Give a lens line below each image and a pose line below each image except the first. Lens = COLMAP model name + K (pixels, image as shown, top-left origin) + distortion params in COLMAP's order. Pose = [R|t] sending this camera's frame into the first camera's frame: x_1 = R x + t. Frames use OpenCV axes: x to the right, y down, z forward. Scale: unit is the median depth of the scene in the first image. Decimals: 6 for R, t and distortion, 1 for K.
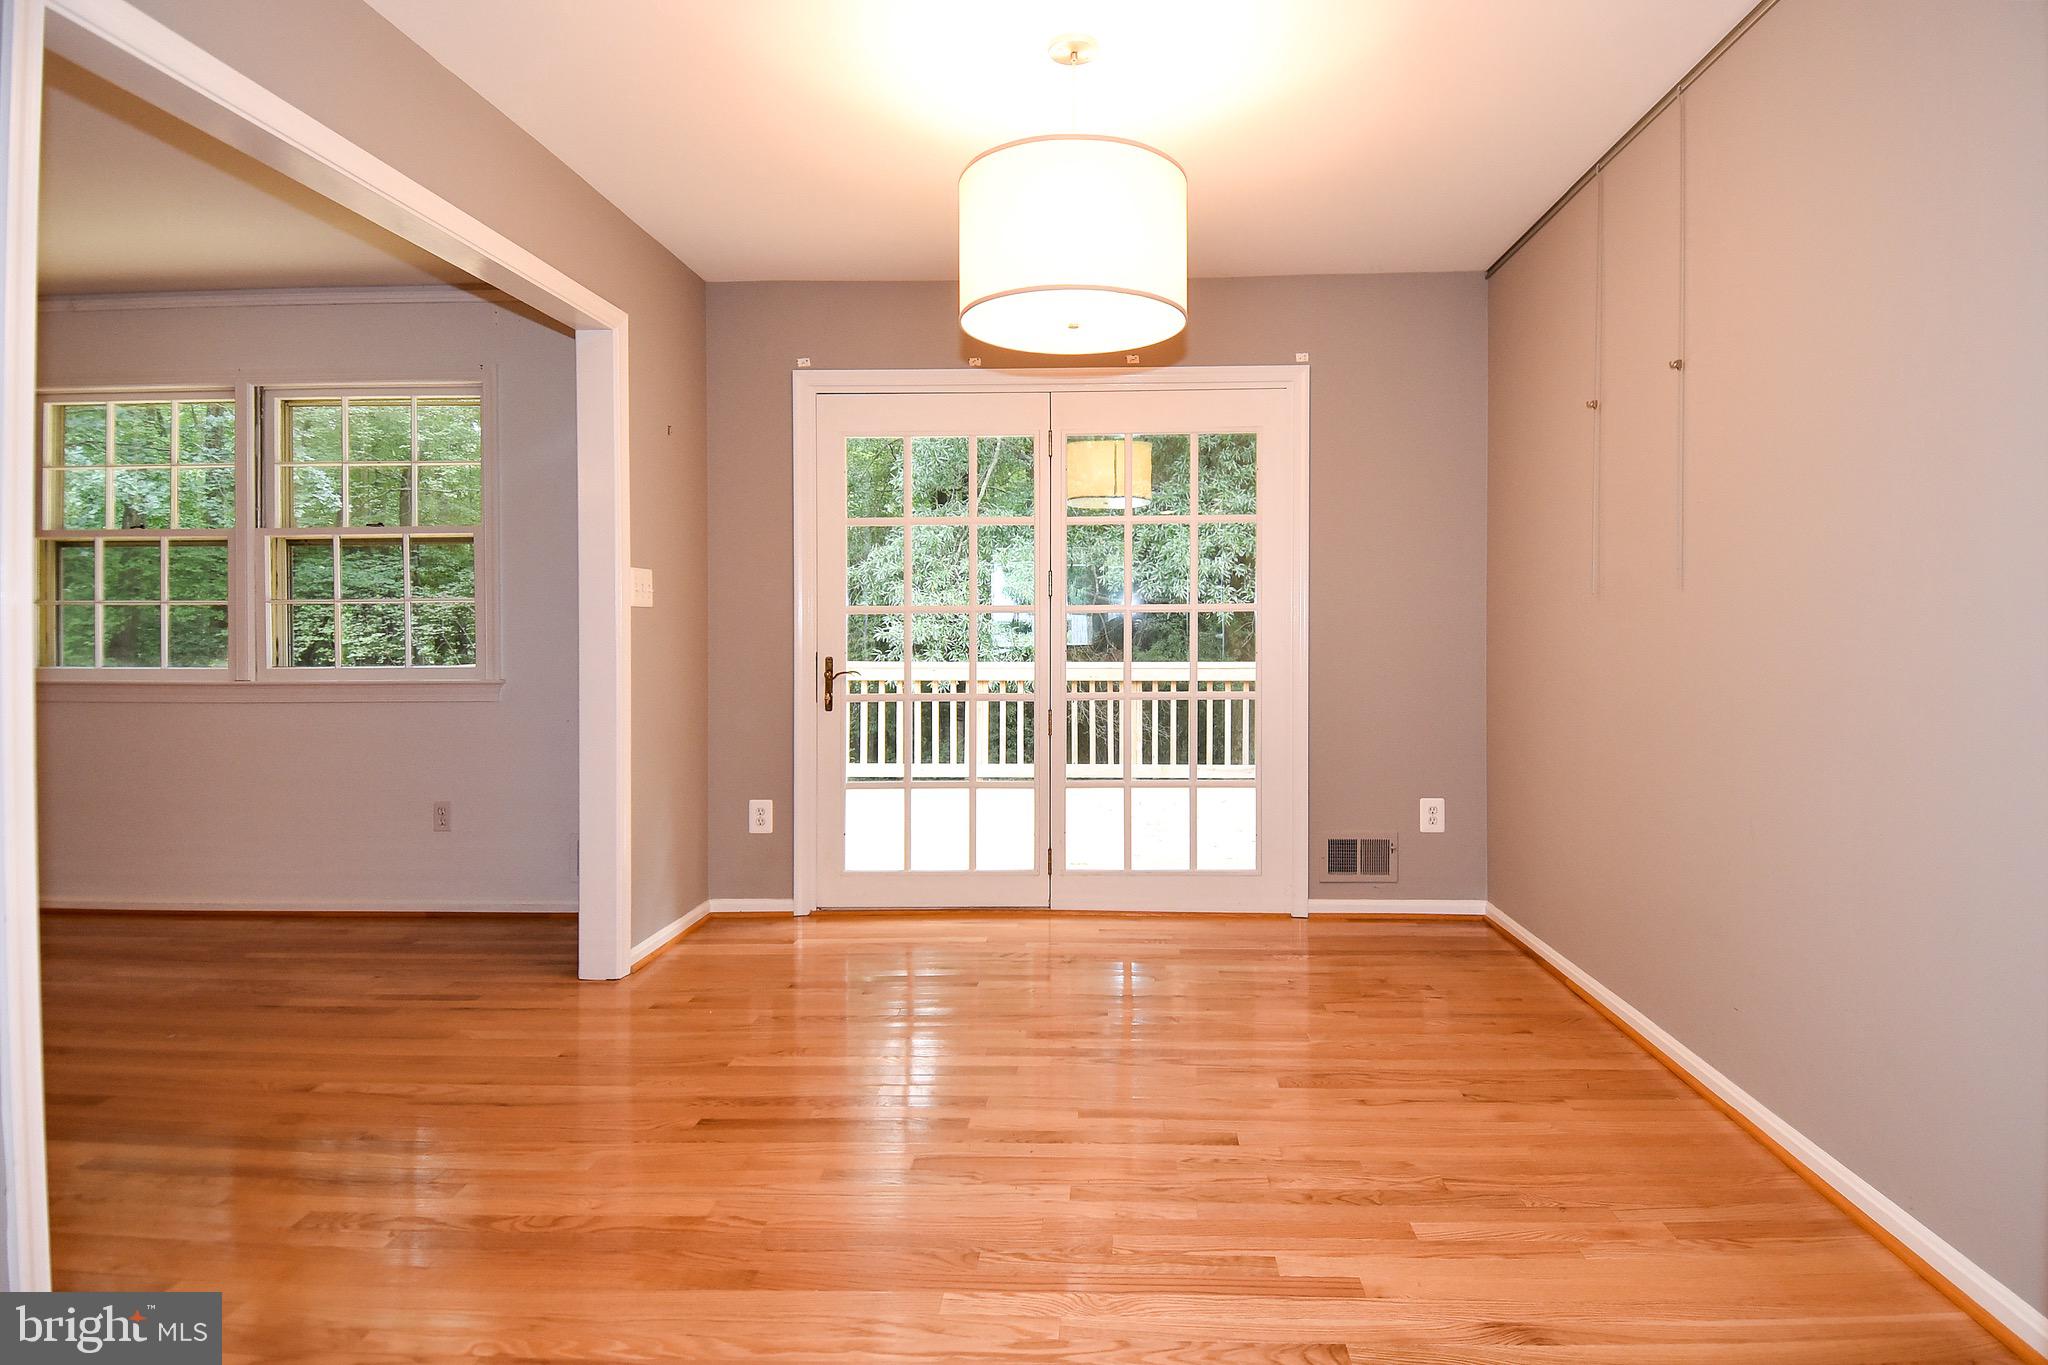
lens RADIAL K [[1086.0, 0, 1069.9], [0, 1086.0, 629.2], [0, 0, 1]] dist [0.038341, -0.000201]
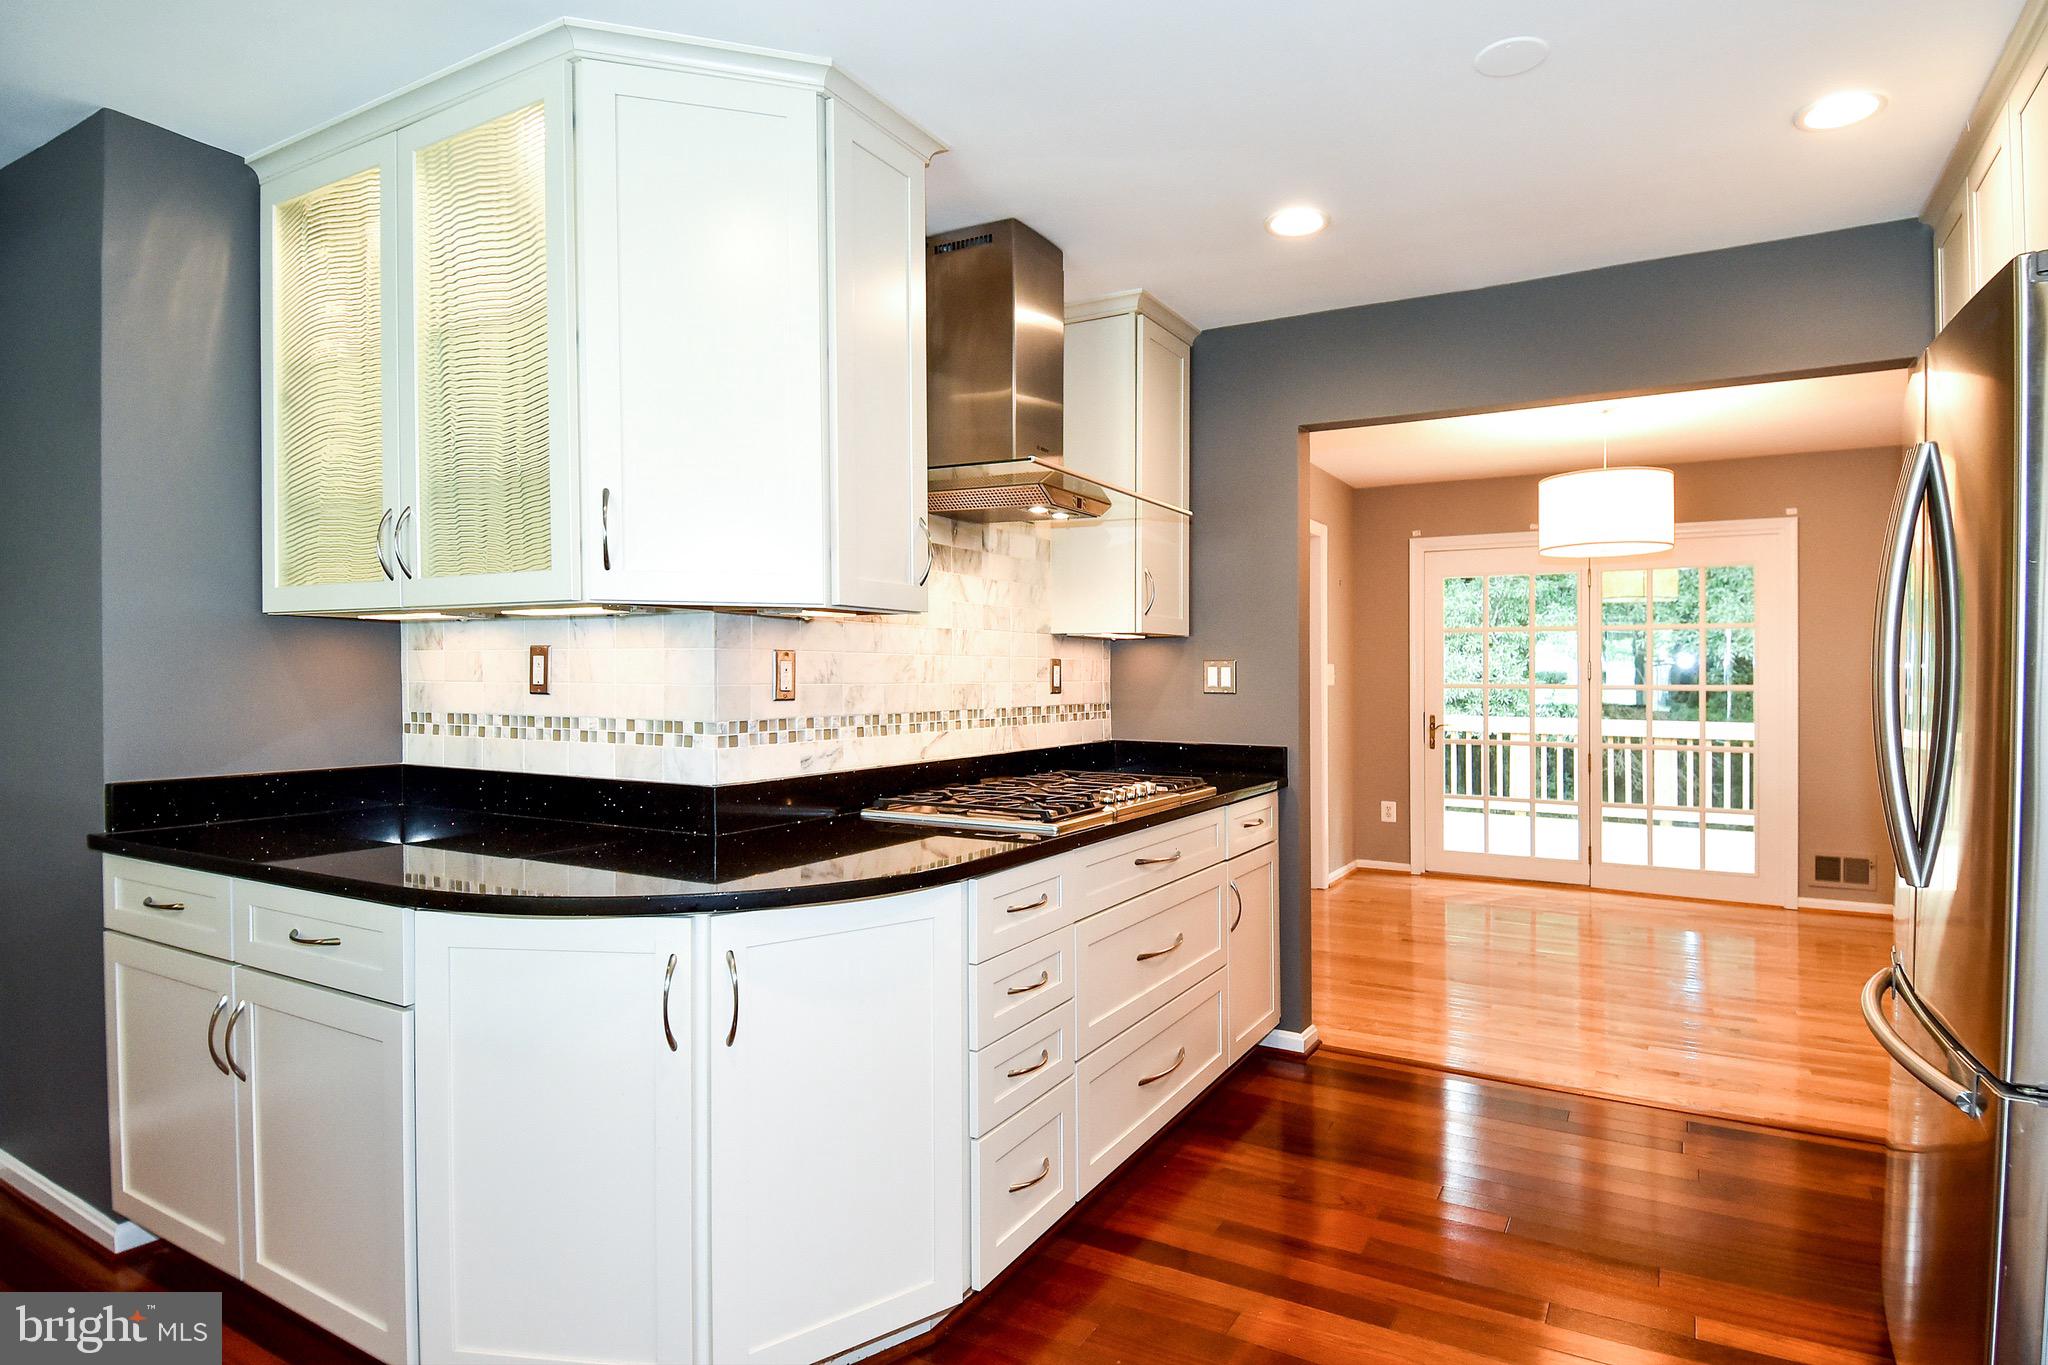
lens RADIAL K [[1083.9, 0, 1018.7], [0, 1083.9, 656.1], [0, 0, 1]] dist [0.003132, -0.000246]
pose [[0.878087, 0.000130, -0.478501, 0.006701], [-0.008095, 0.999861, -0.014583, -0.033082], [0.478433, 0.016679, 0.877966, -0.696963]]
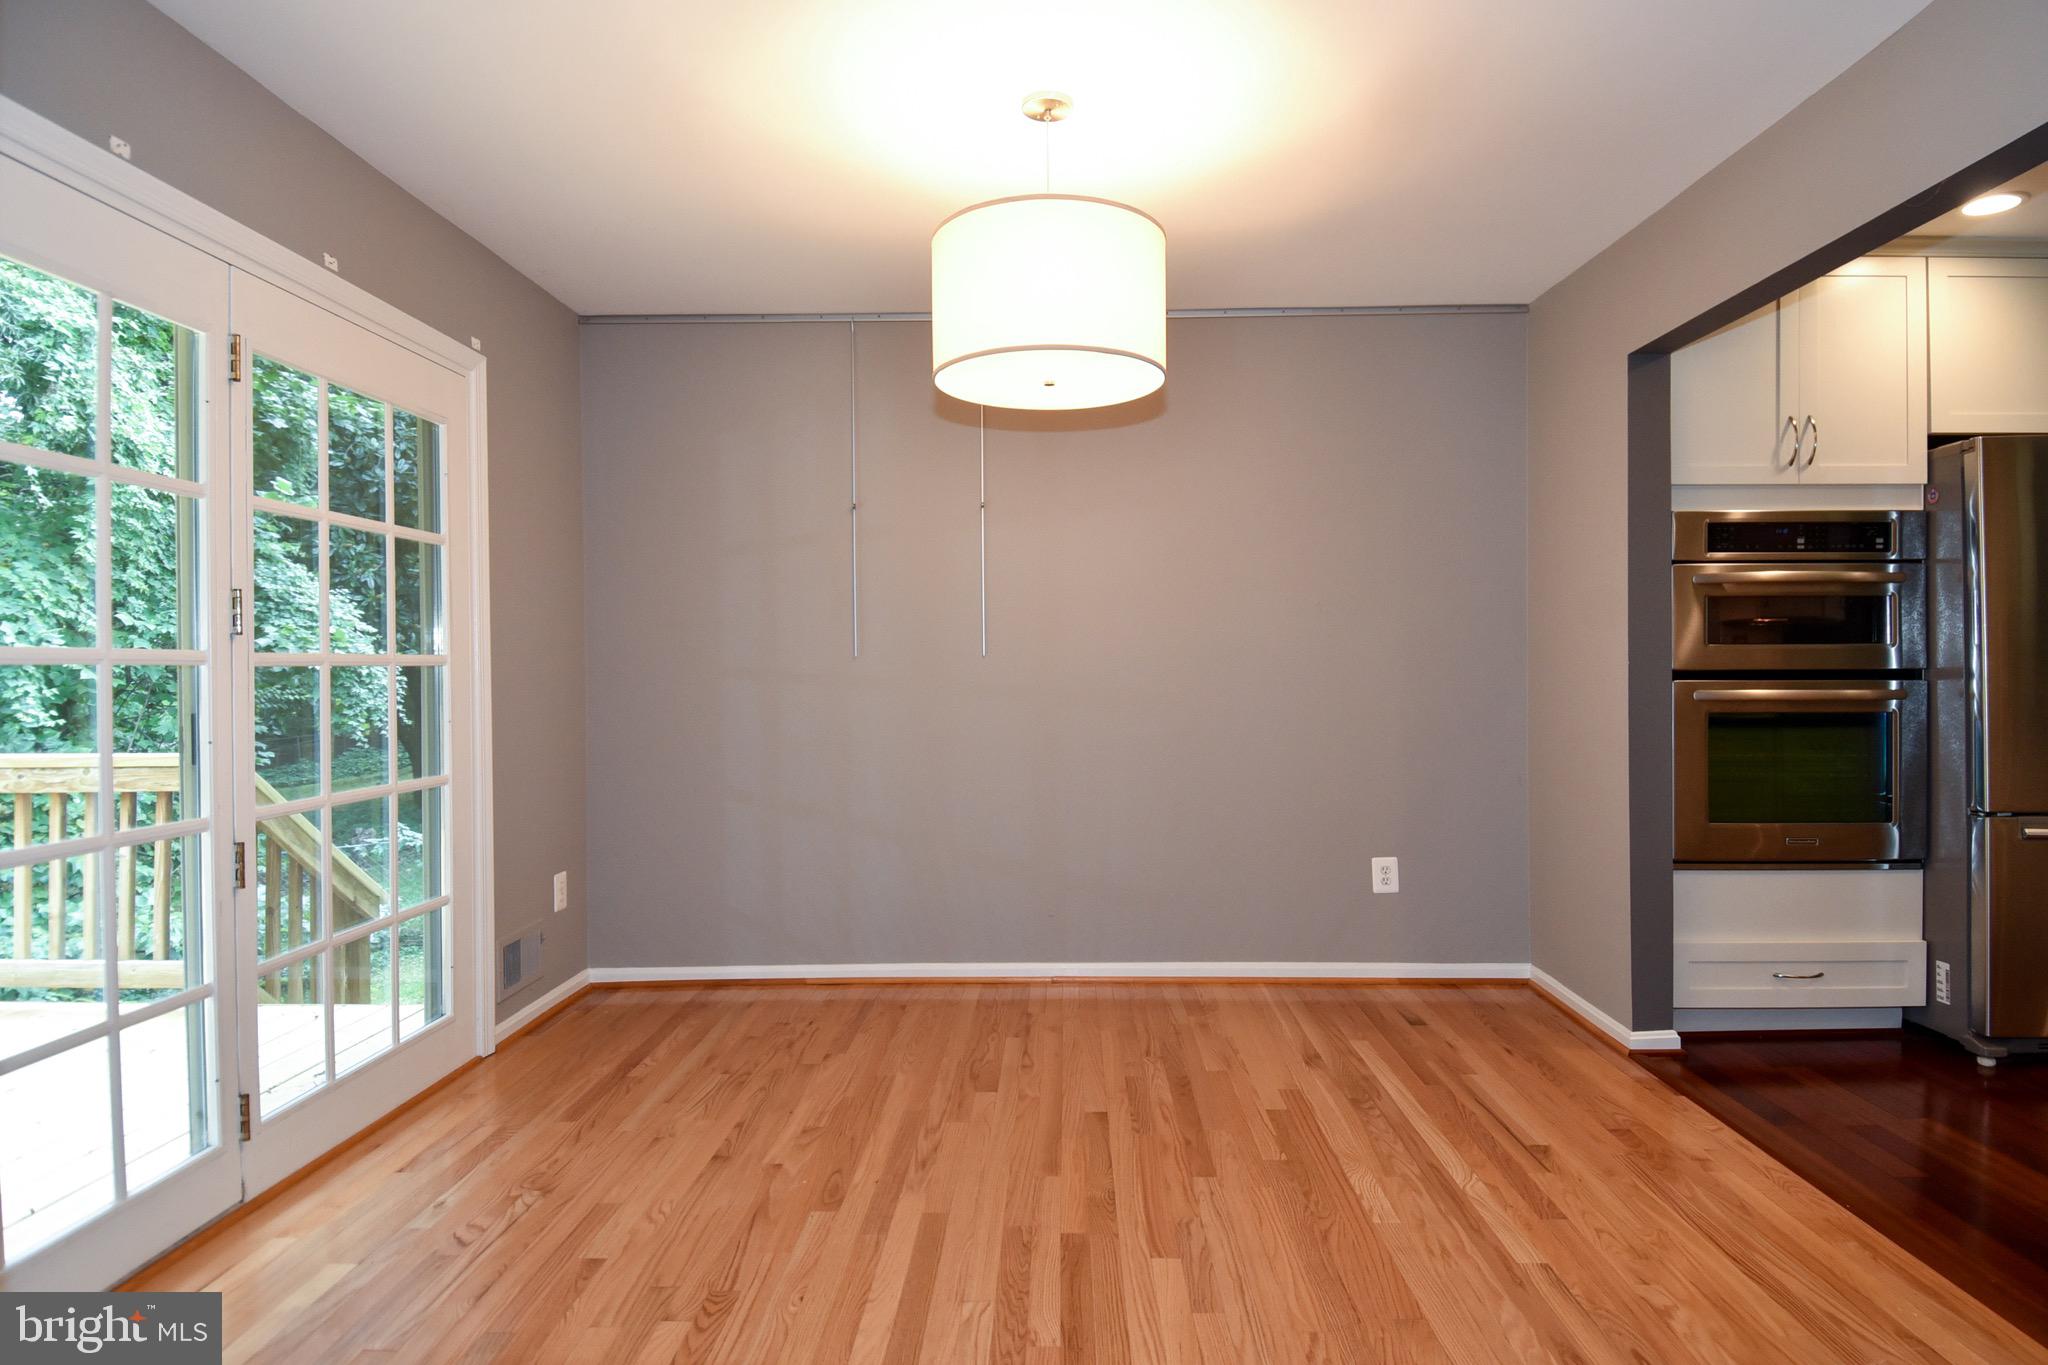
lens RADIAL K [[1073.7, 0, 1051.5], [0, 1073.7, 687.4], [0, 0, 1]] dist [-0.000711, -0.024536]
pose [[-0.022624, -0.008251, 0.999710, -0.561440], [0.014456, 0.999859, 0.008580, -0.002797], [-0.999640, 0.014646, -0.022502, 0.597646]]
